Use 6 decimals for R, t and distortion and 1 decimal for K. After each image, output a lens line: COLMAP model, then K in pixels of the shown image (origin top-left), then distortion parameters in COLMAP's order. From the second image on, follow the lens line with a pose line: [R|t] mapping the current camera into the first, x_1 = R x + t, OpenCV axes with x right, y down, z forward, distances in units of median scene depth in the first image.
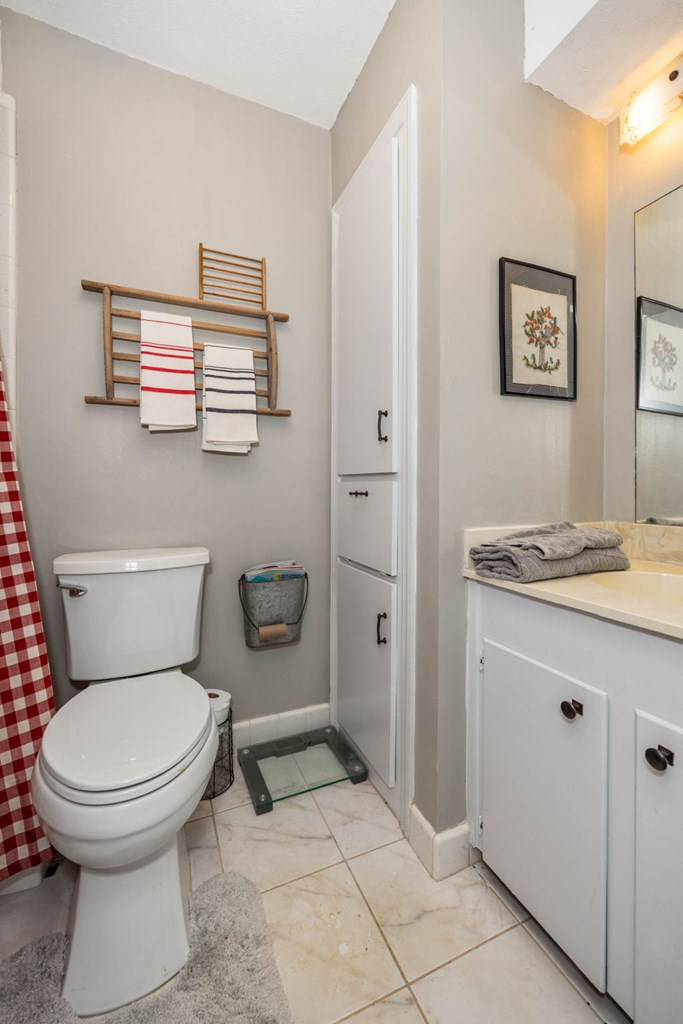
lens RADIAL K [[410.5, 0, 339.6], [0, 410.5, 501.4], [0, 0, 1]] dist [-0.002622, 0.000731]
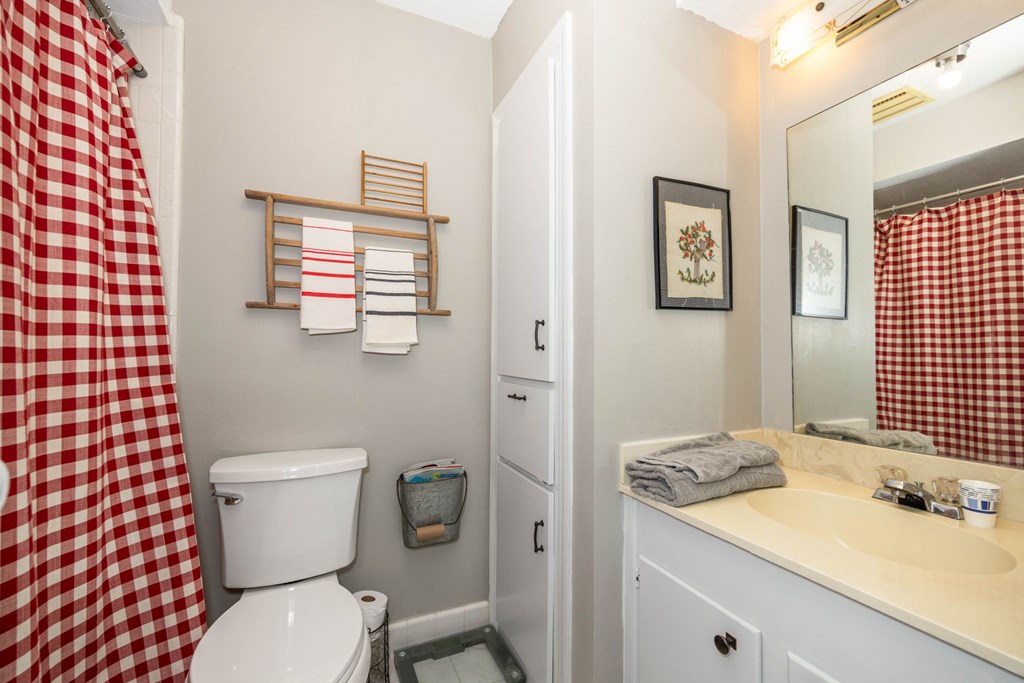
lens RADIAL K [[410.5, 0, 508.6], [0, 410.5, 345.5], [0, 0, 1]] dist [-0.002622, 0.000731]
pose [[0.999979, 0.004355, -0.004755, 0.032232], [-0.004492, 0.999563, -0.029220, -0.122225], [0.004626, 0.029240, 0.999562, -0.005223]]
